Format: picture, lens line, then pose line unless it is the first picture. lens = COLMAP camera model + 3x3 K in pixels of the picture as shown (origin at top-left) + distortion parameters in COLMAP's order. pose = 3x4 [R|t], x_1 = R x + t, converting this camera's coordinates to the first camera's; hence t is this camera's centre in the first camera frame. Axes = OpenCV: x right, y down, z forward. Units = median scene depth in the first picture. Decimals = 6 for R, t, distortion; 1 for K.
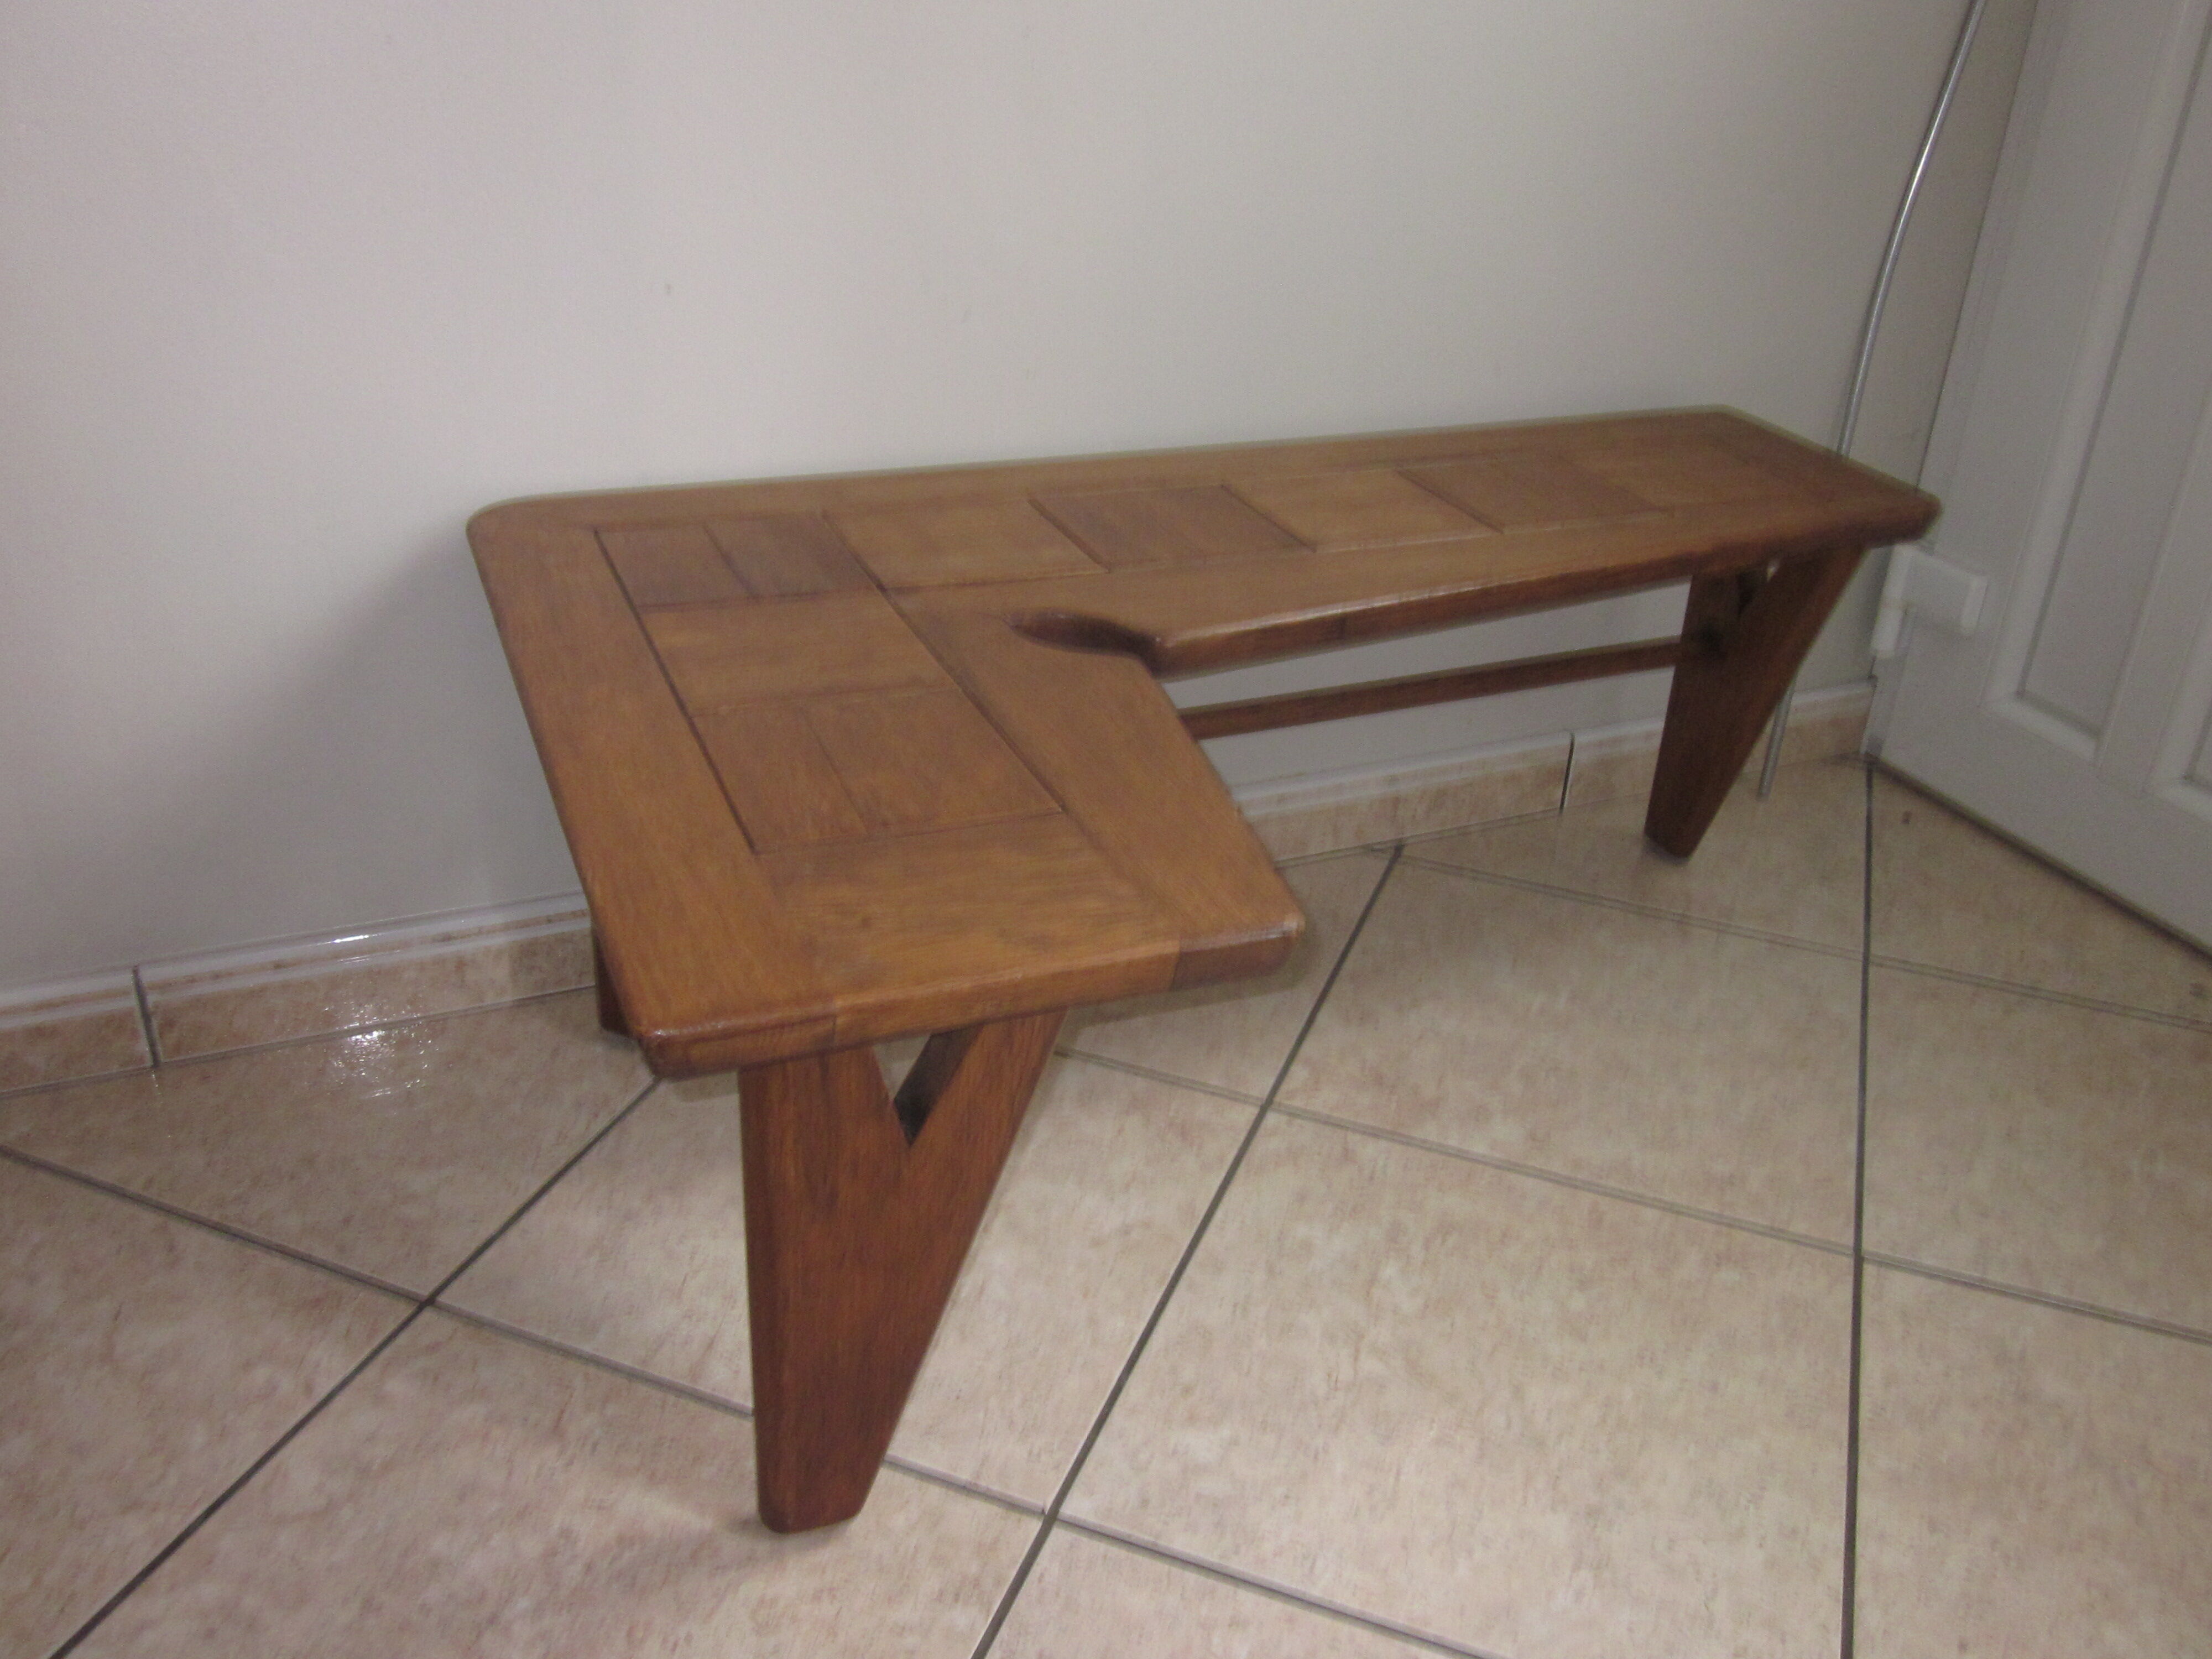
lens RADIAL K [[1823.3, 0, 1106.0], [0, 1823.3, 829.5], [0, 0, 1]] dist [-0.040749, 0.010690]
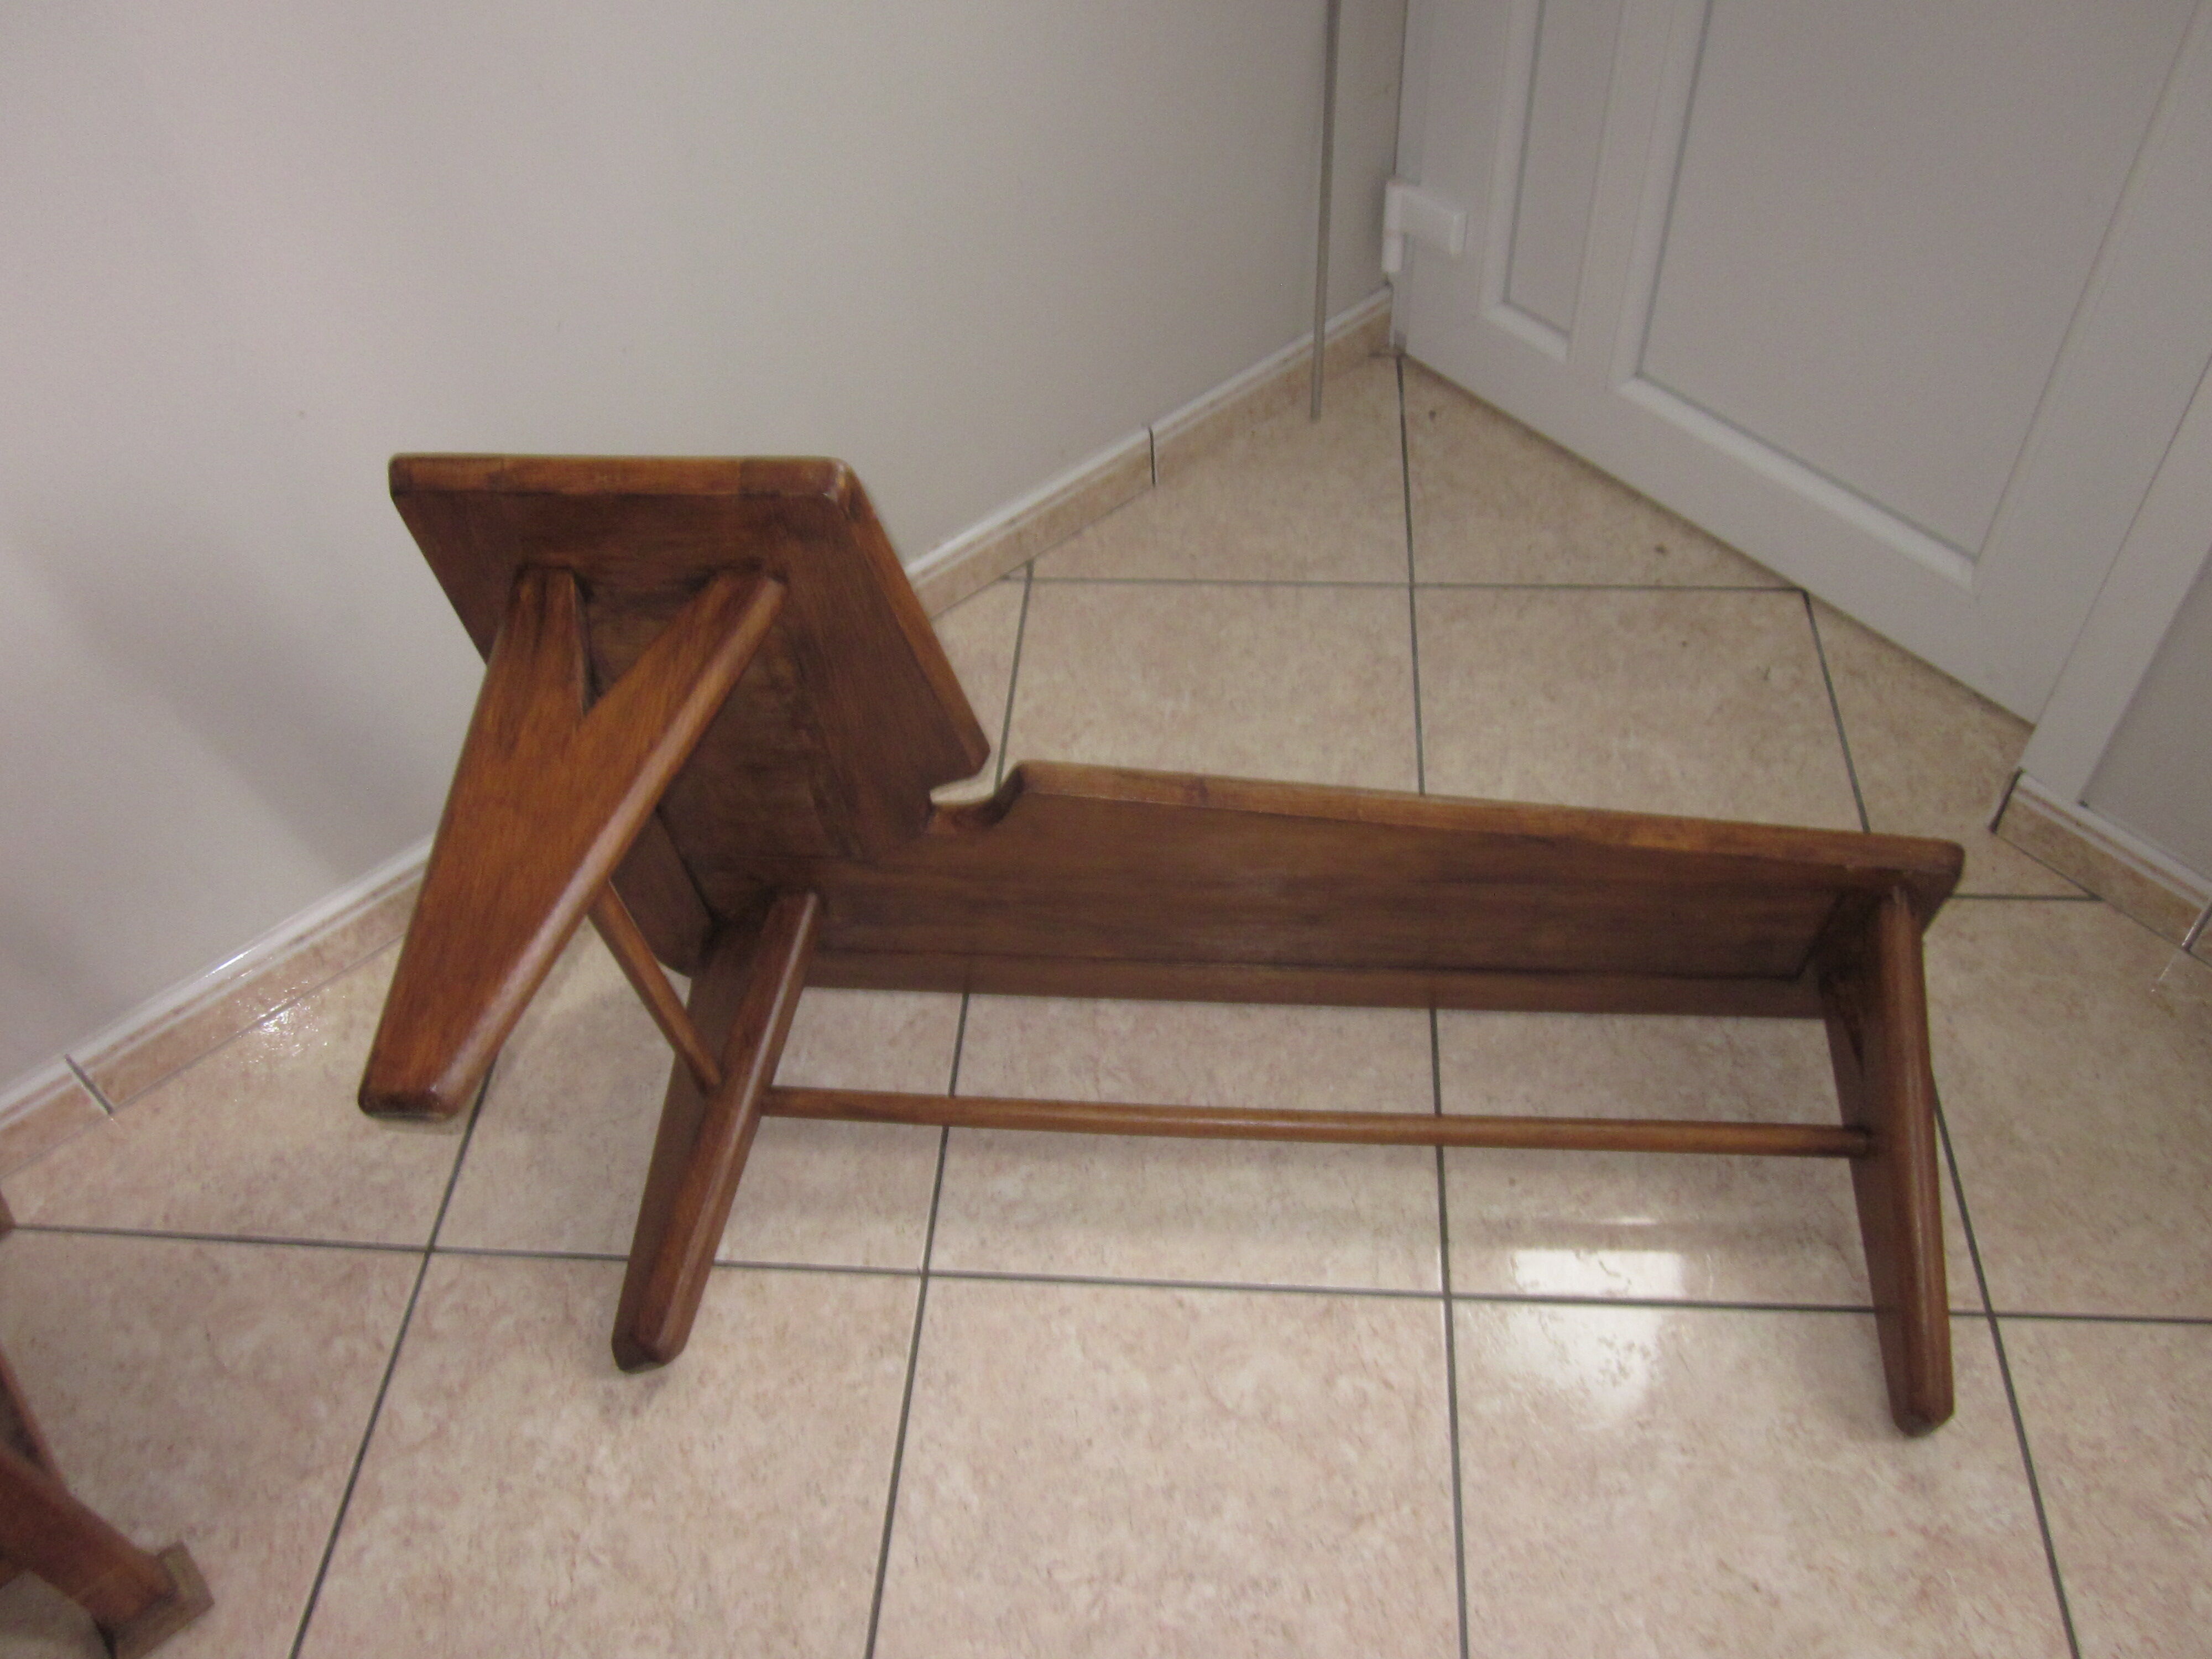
lens RADIAL K [[1829.4, 0, 1094.8], [0, 1829.4, 825.2], [0, 0, 1]] dist [-0.041713, 0.002937]
pose [[0.953589, -0.278998, 0.113260, 0.031500], [0.218976, 0.900730, 0.375148, -0.425462], [-0.206682, -0.332935, 0.920020, -0.240584]]
